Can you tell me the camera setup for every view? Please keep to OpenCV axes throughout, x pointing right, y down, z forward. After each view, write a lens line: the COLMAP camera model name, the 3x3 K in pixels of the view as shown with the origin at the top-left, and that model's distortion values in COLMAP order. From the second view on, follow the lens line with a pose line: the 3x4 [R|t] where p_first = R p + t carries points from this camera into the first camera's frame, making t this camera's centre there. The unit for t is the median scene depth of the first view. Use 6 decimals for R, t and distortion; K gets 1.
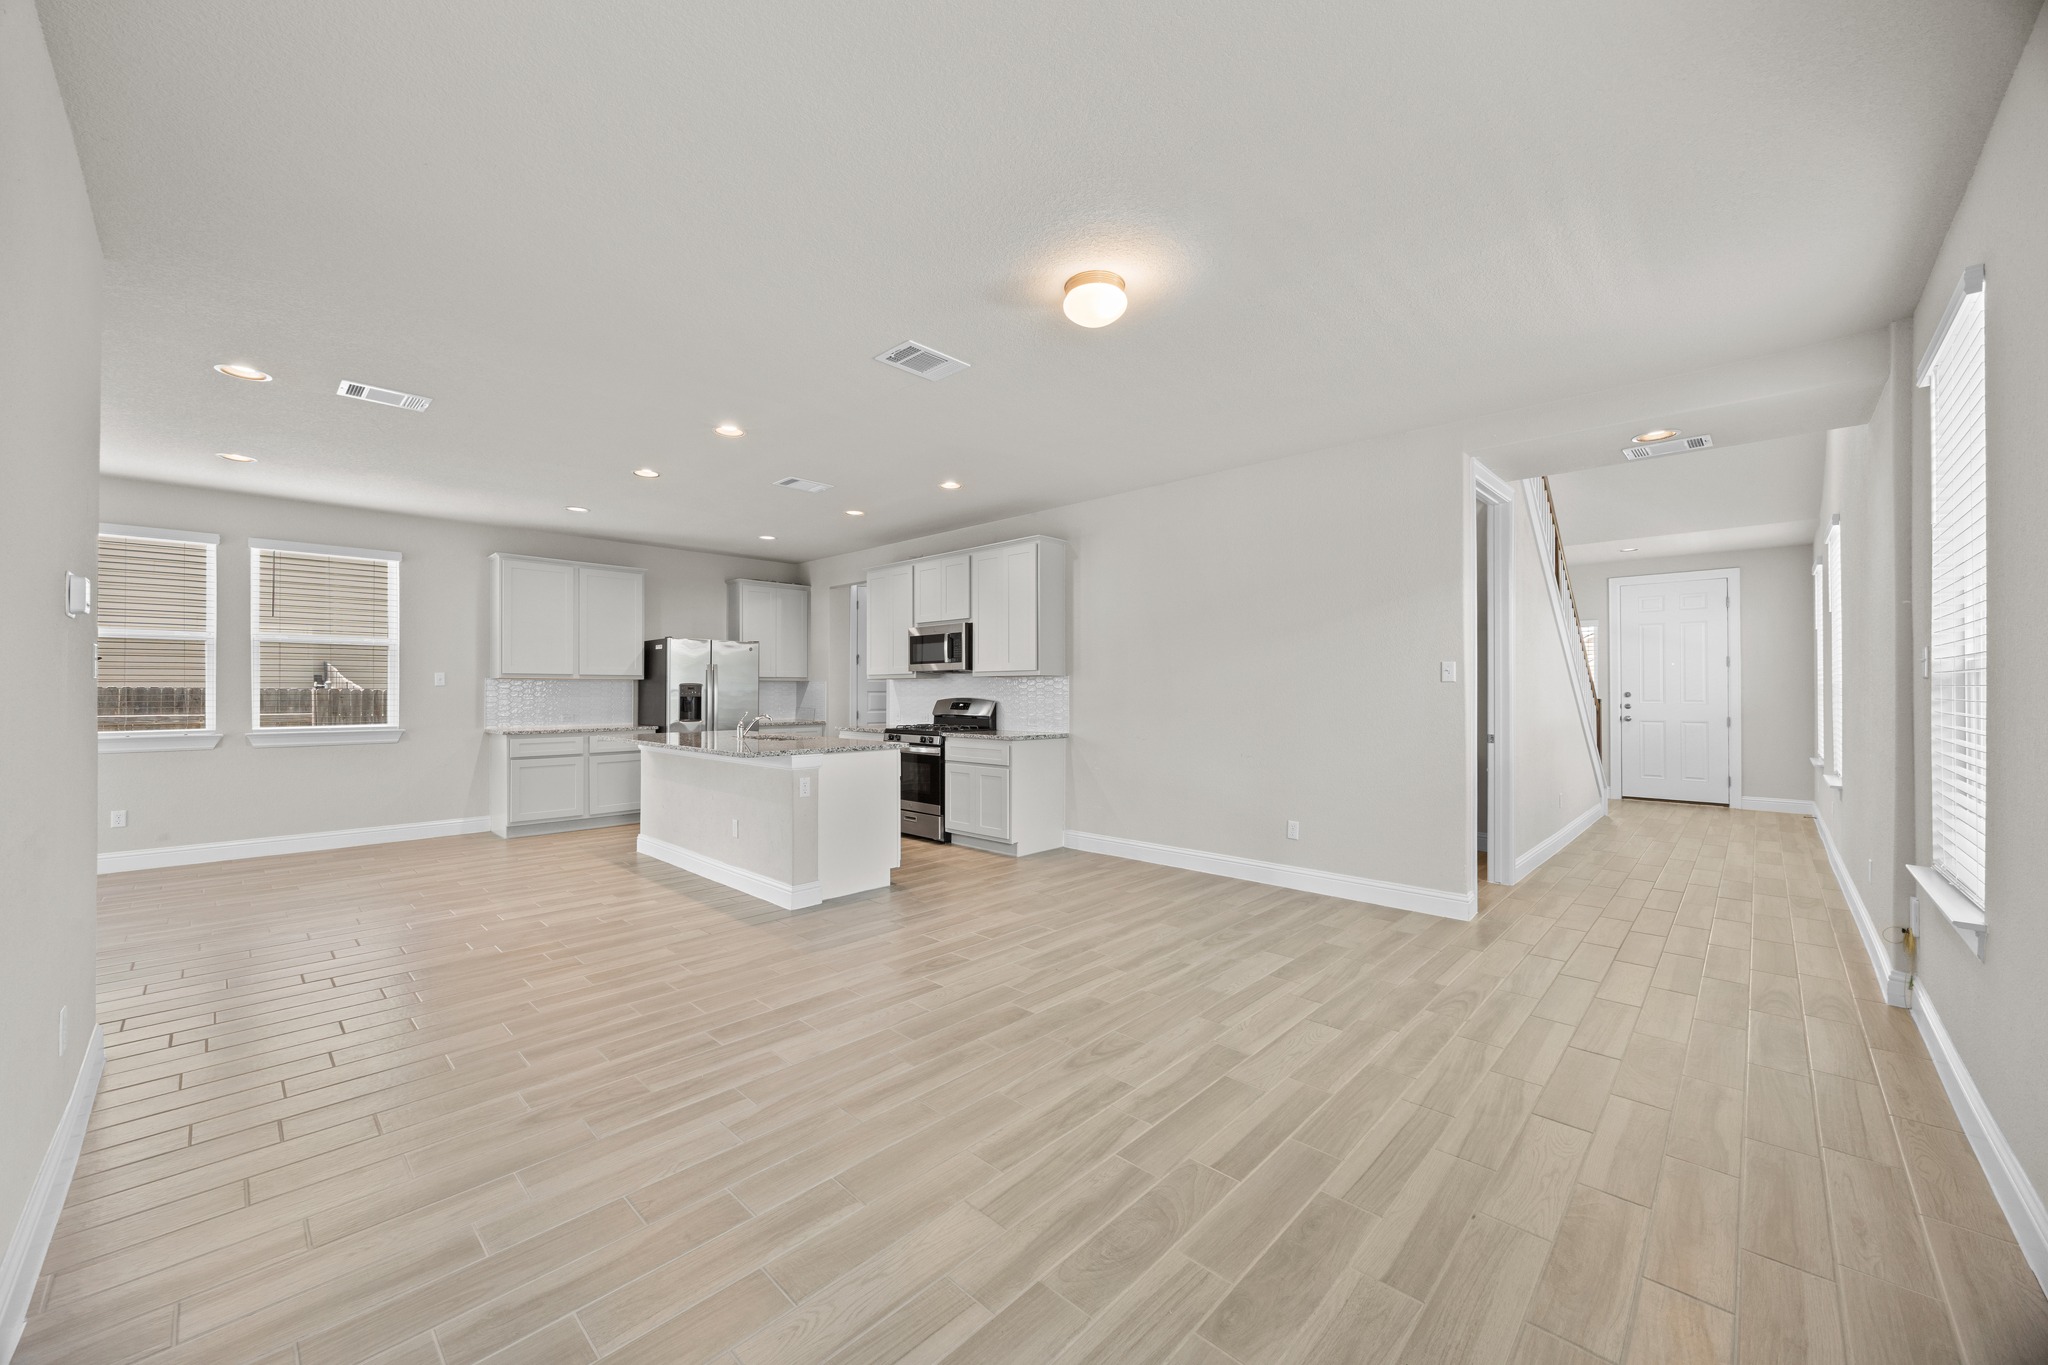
lens RADIAL K [[774.7, 0, 1024.0], [0, 774.7, 682.5], [0, 0, 1]] dist [-0.000914, 0.000041]
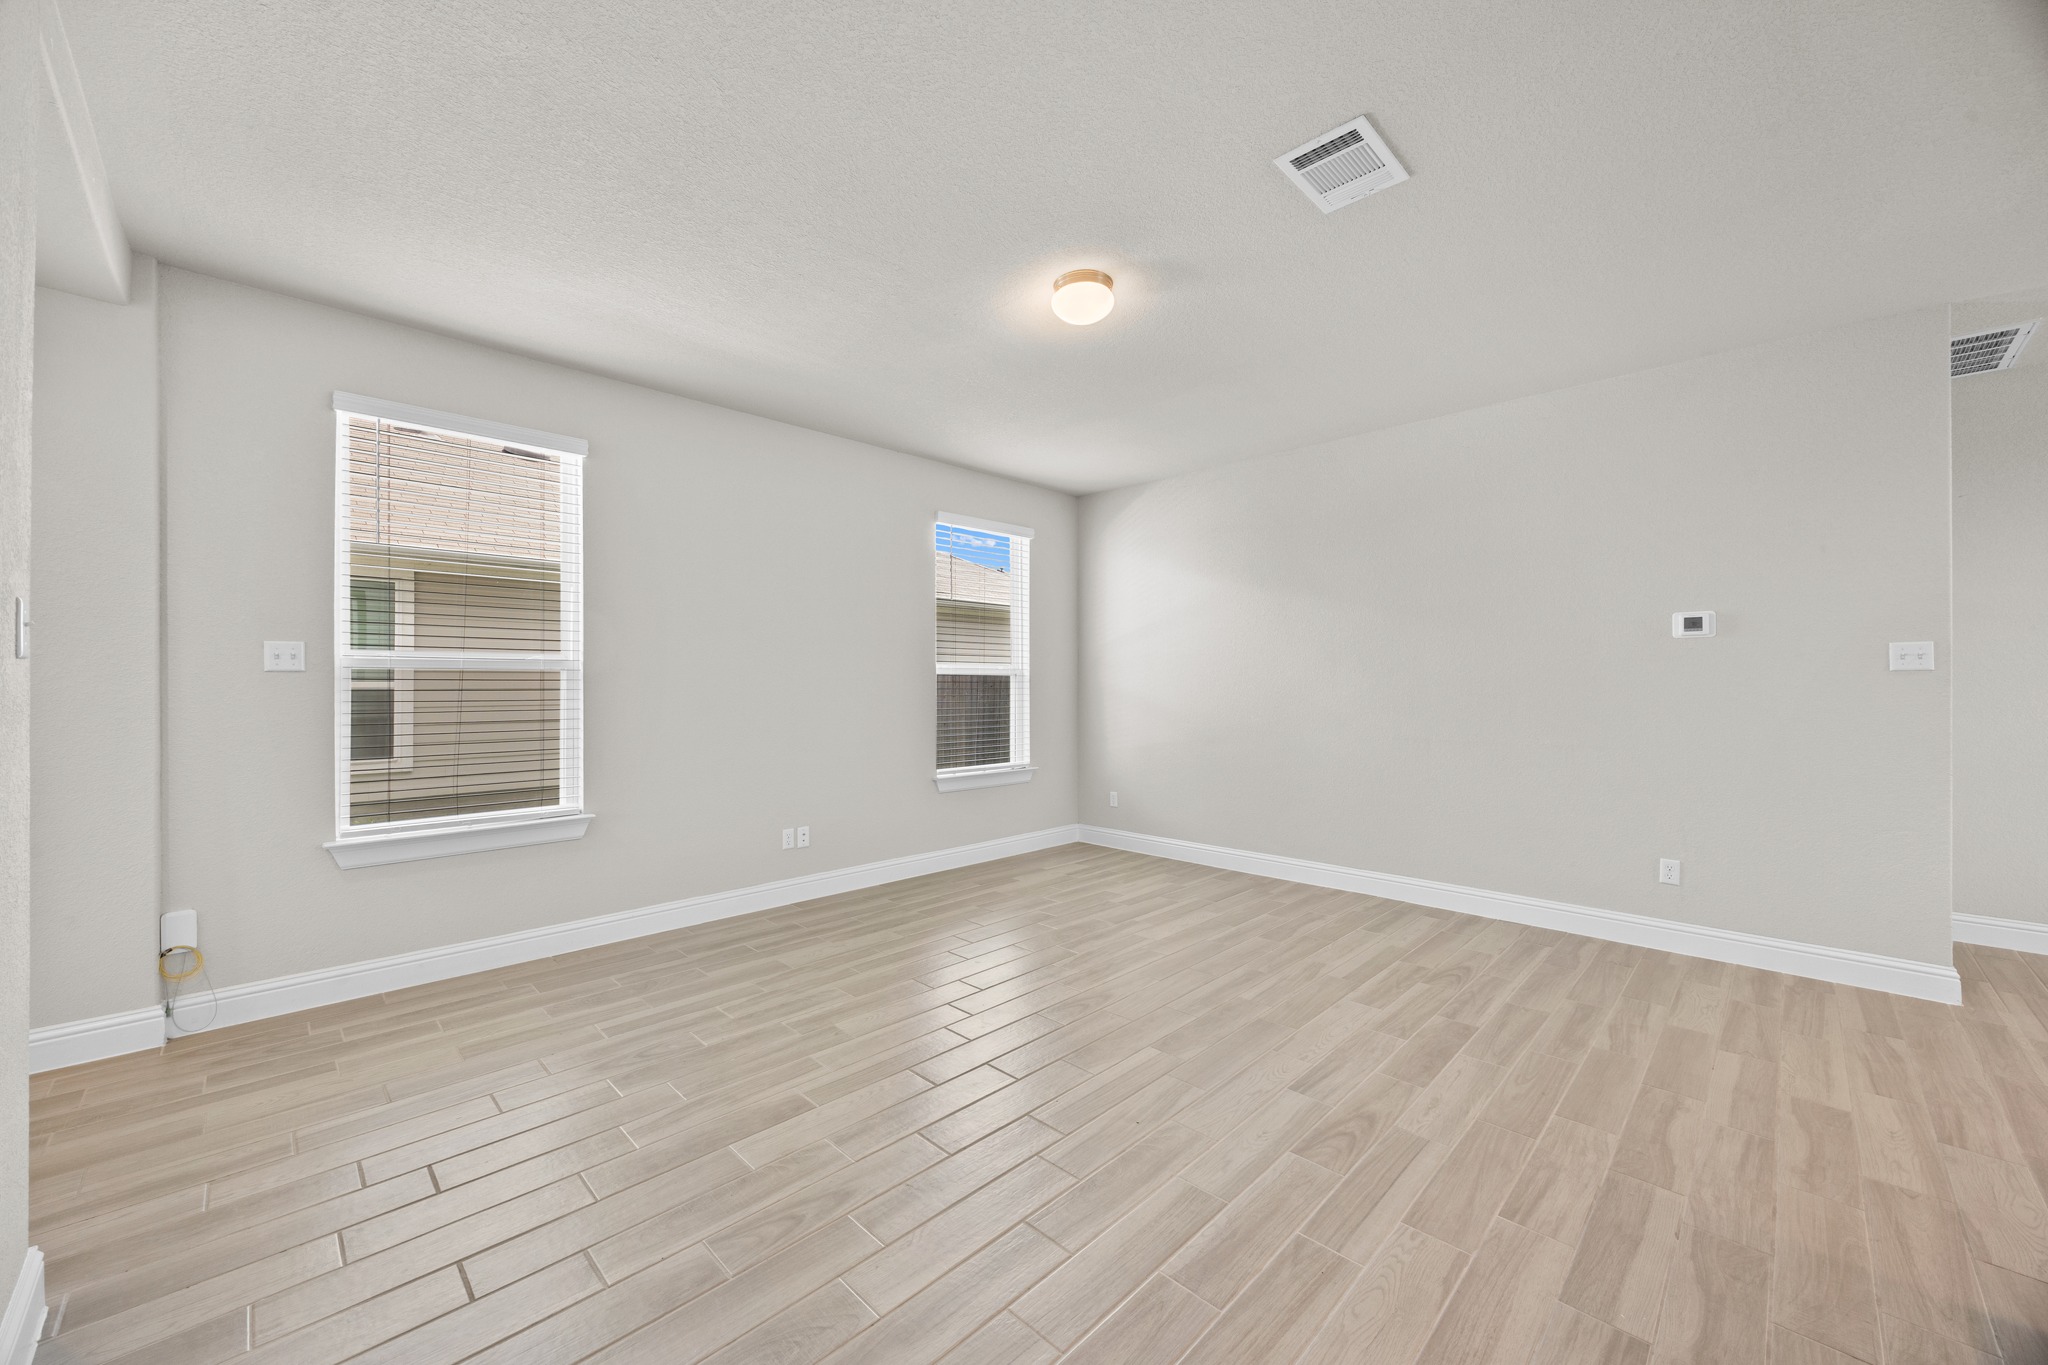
lens RADIAL K [[774.7, 0, 1024.0], [0, 774.7, 682.5], [0, 0, 1]] dist [-0.000914, 0.000041]
pose [[-0.999746, 0.001392, 0.022478, 0.171578], [0.001105, 0.999917, -0.012813, 0.027934], [-0.022494, -0.012785, -0.999665, 2.360445]]
